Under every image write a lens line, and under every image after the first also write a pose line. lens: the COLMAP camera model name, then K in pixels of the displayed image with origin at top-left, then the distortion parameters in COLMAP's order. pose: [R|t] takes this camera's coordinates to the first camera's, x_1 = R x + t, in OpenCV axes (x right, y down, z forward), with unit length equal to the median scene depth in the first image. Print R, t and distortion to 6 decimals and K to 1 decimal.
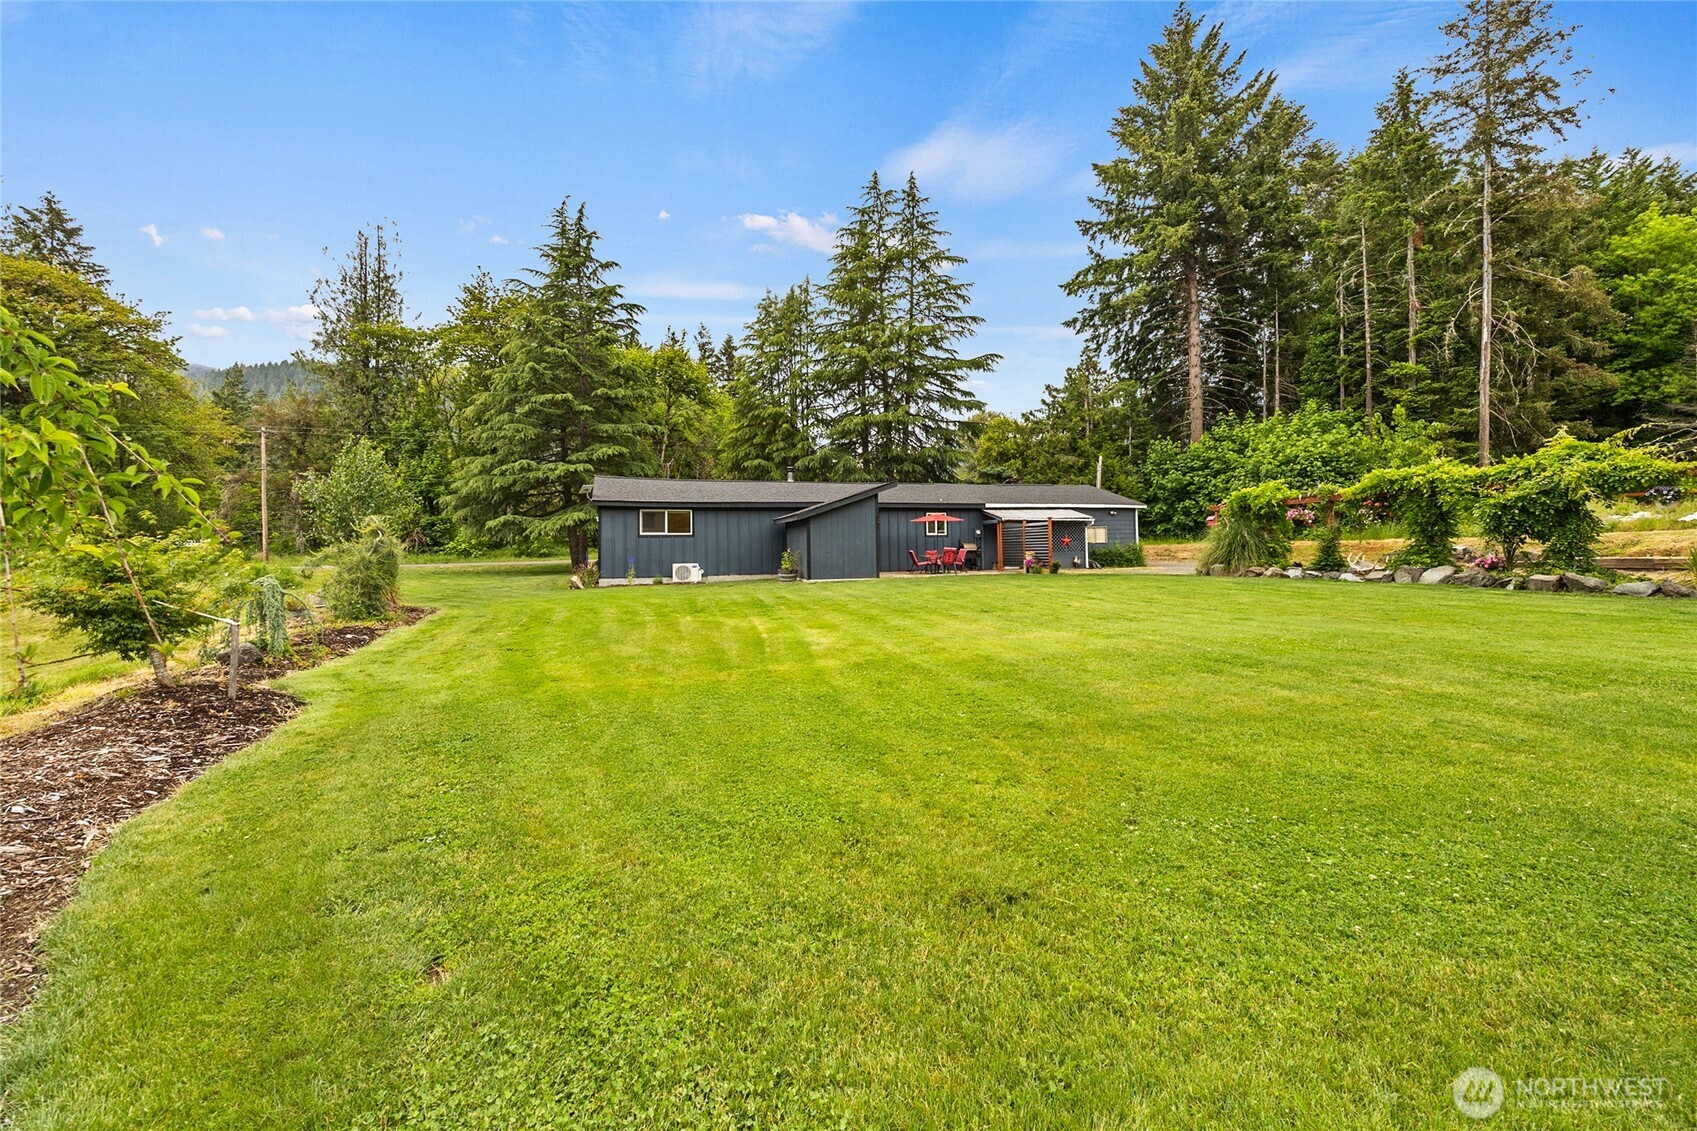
lens RADIAL K [[667.0, 0, 893.2], [0, 667.0, 517.3], [0, 0, 1]] dist [-0.011362, 0.000591]
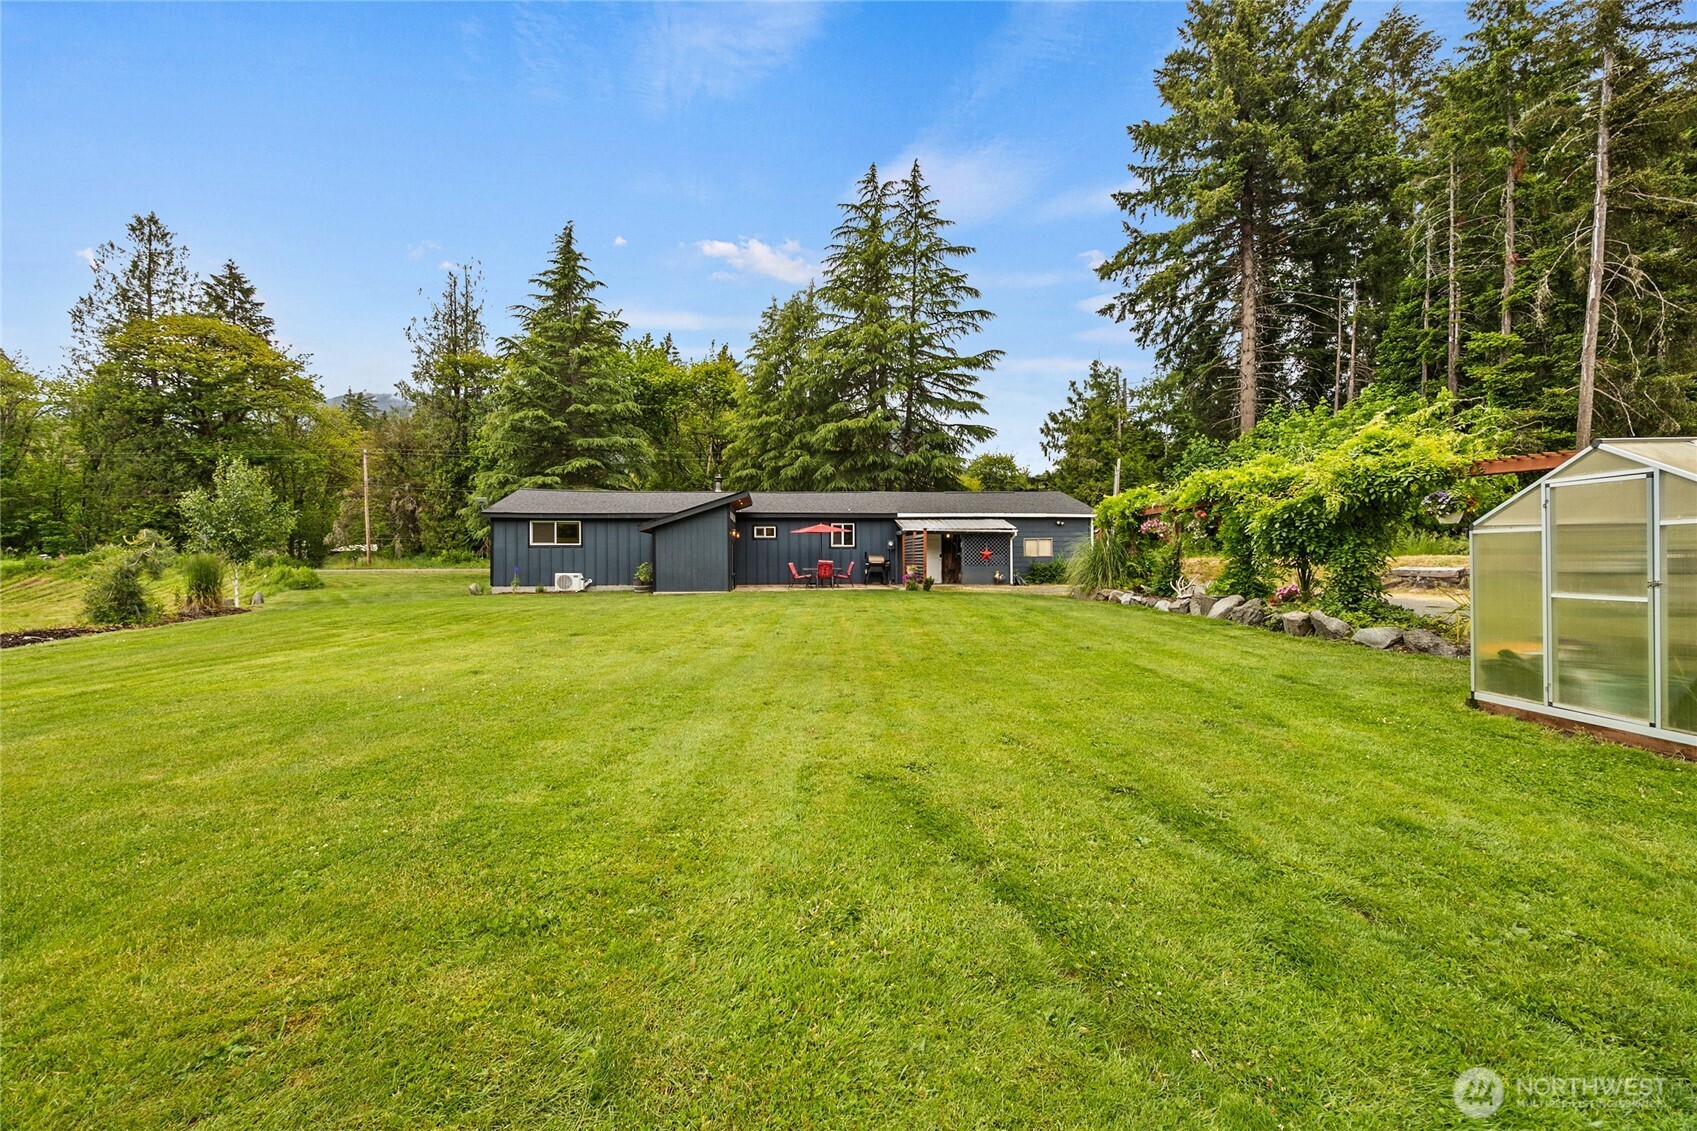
lens RADIAL K [[667.0, 0, 883.8], [0, 667.0, 553.0], [0, 0, 1]] dist [-0.011362, 0.000591]
pose [[0.975639, 0.009821, -0.219164, 0.221286], [-0.000579, 0.999109, 0.042193, -0.003061], [0.219383, -0.041038, 0.974775, 0.057167]]
